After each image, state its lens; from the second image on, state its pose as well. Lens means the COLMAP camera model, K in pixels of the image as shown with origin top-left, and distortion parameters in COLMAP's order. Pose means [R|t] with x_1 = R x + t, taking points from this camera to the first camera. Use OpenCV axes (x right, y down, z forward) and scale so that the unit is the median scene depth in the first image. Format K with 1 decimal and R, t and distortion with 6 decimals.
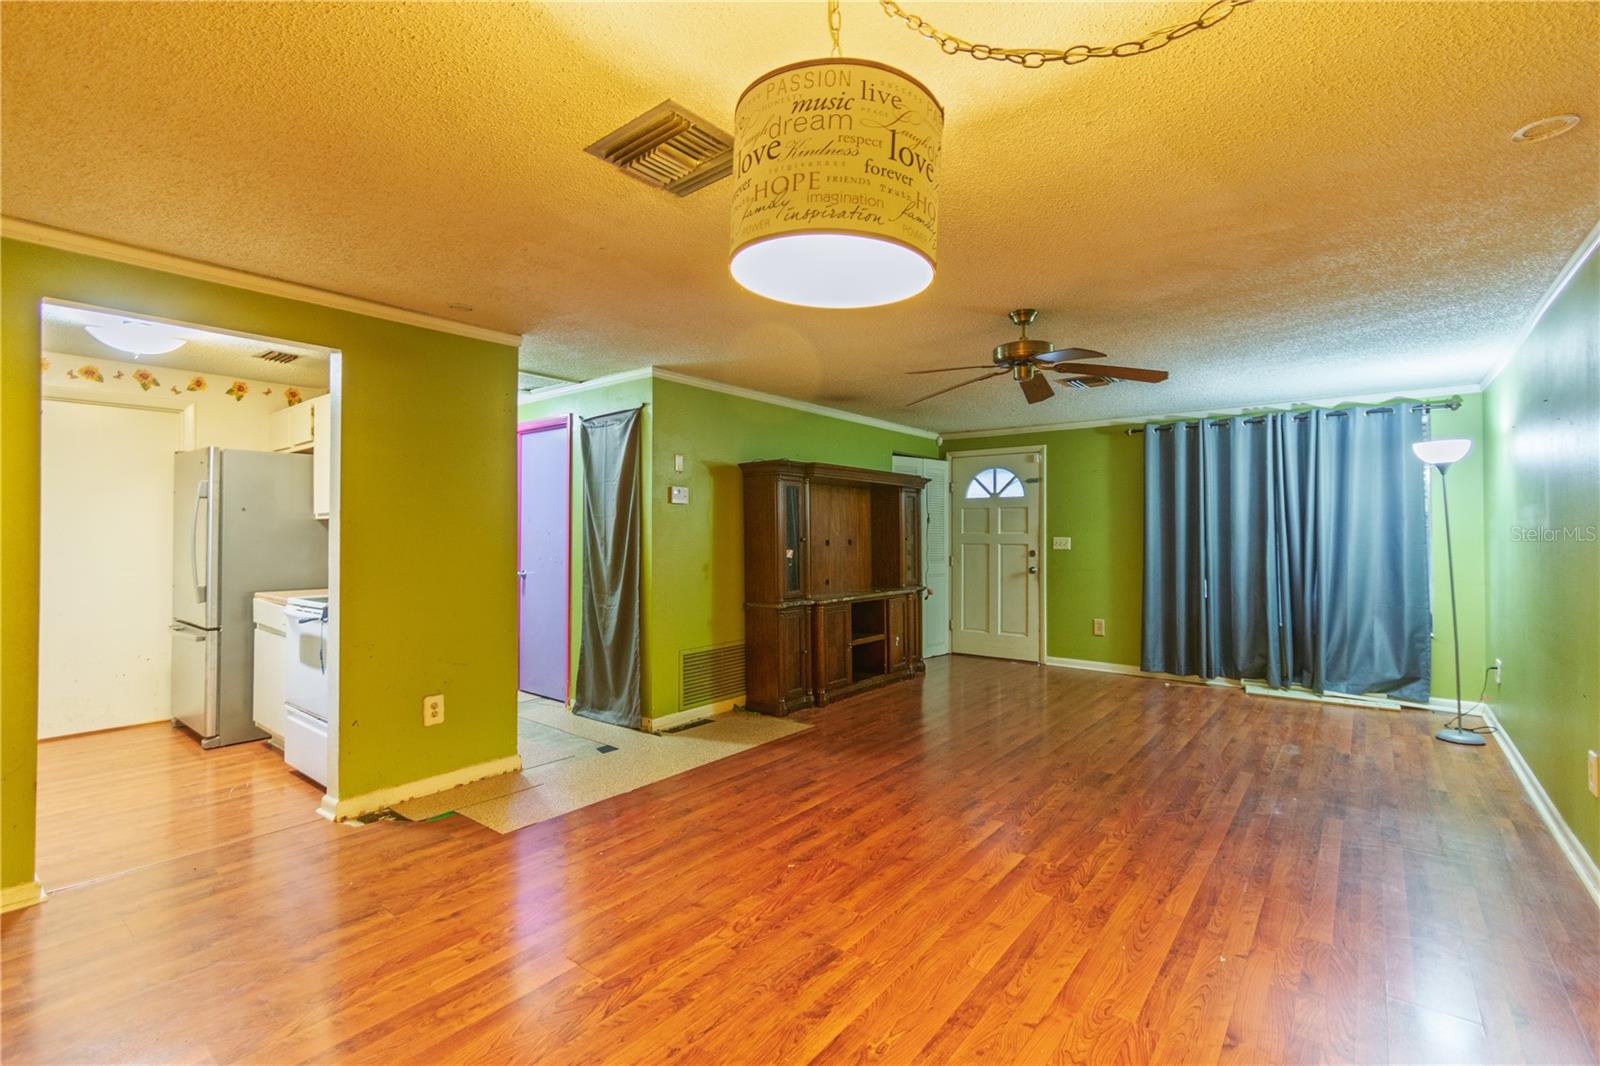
lens RADIAL K [[702.4, 0, 800.0], [0, 702.4, 533.0], [0, 0, 1]] dist [0.000837, -0.000319]
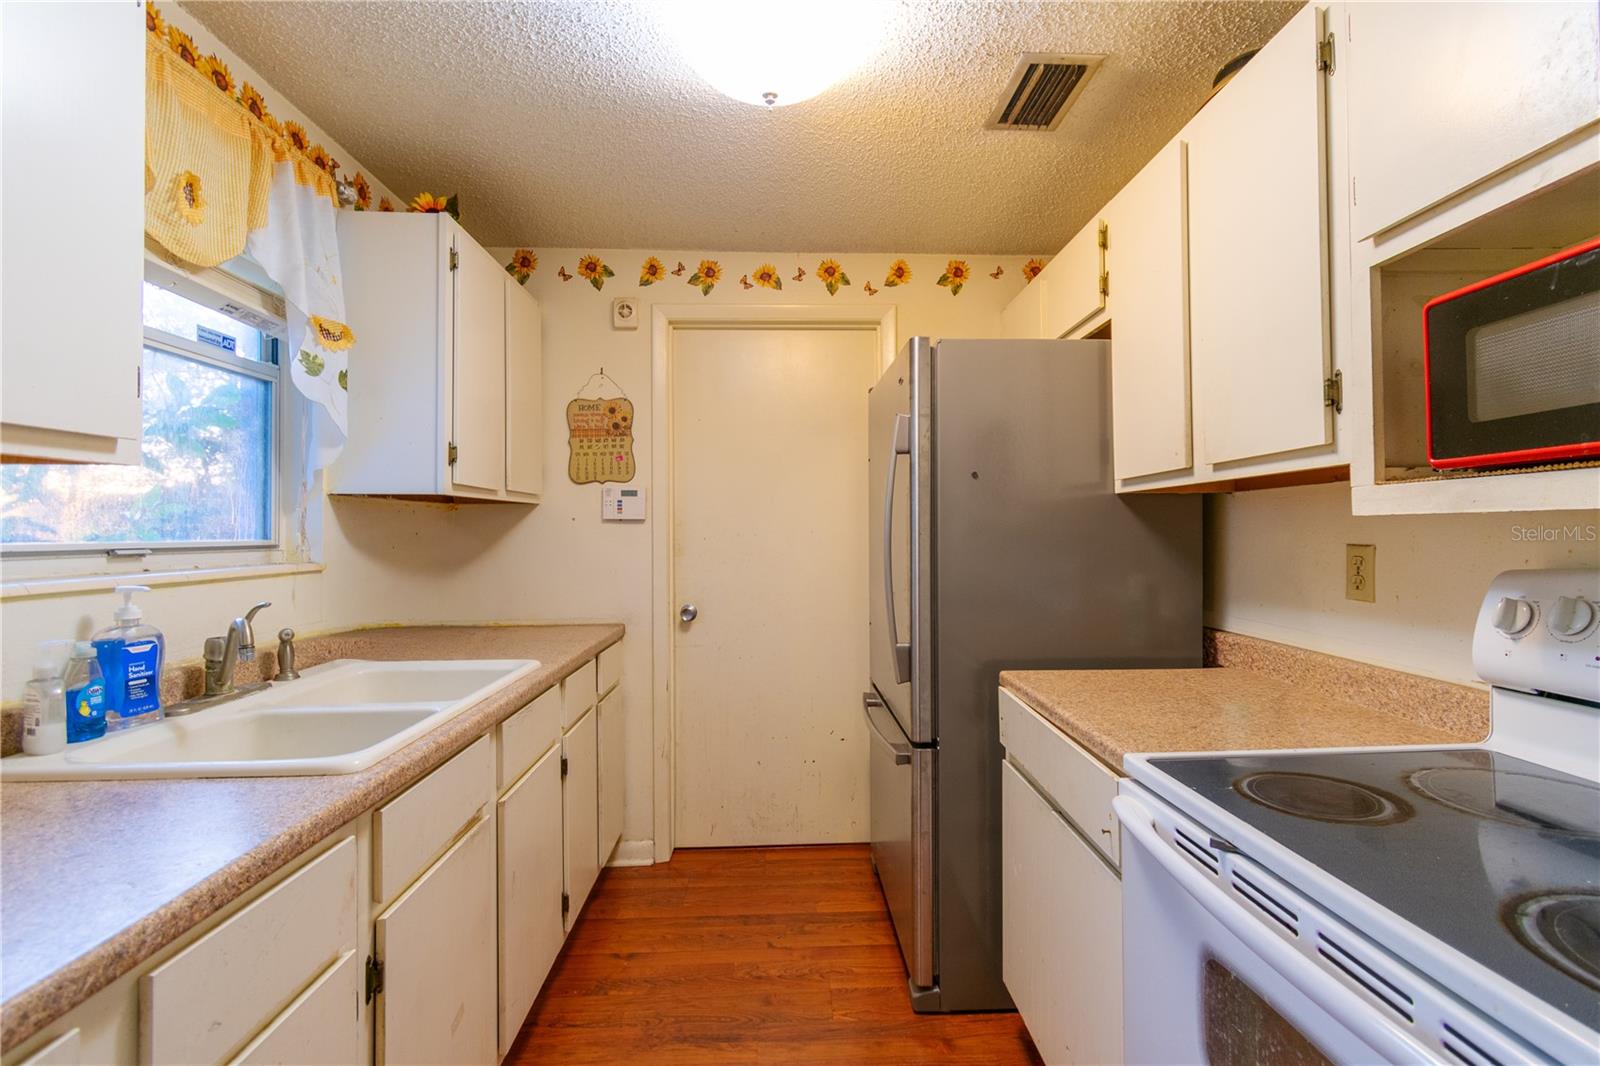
lens RADIAL K [[724.7, 0, 800.0], [0, 724.7, 533.0], [0, 0, 1]] dist [0.022700, -0.028546]
pose [[0.646608, -0.009633, -0.762762, -0.504888], [0.012795, 0.999917, -0.001782, 0.001893], [0.762715, -0.008608, 0.646677, 0.608822]]
